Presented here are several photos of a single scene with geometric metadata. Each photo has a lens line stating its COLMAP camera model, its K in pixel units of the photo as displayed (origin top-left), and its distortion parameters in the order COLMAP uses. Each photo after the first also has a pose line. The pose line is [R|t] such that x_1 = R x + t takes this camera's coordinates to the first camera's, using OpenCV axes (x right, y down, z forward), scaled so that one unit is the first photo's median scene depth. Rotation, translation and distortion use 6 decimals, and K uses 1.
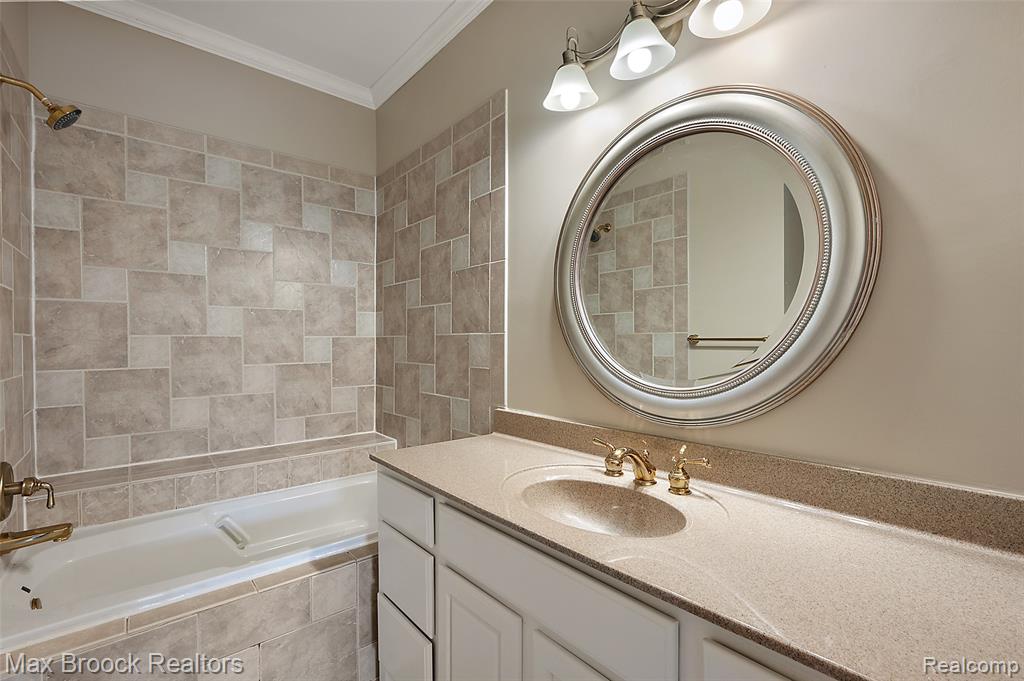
lens RADIAL K [[449.6, 0, 509.1], [0, 449.6, 342.1], [0, 0, 1]] dist [0.002636, 0.000625]
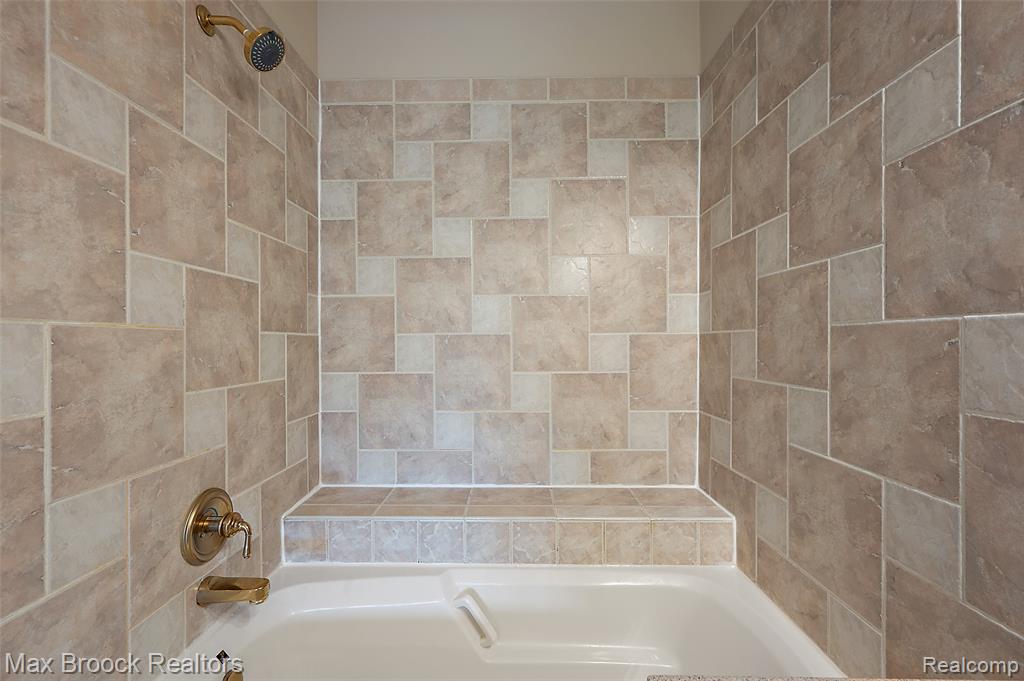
lens RADIAL K [[441.6, 0, 509.4], [0, 441.6, 343.5], [0, 0, 1]] dist [-0.002123, -0.000273]
pose [[0.752595, 0.001510, -0.658482, -0.112980], [0.000773, 0.999995, 0.003176, 0.000415], [0.658483, -0.002900, 0.752590, 0.450477]]
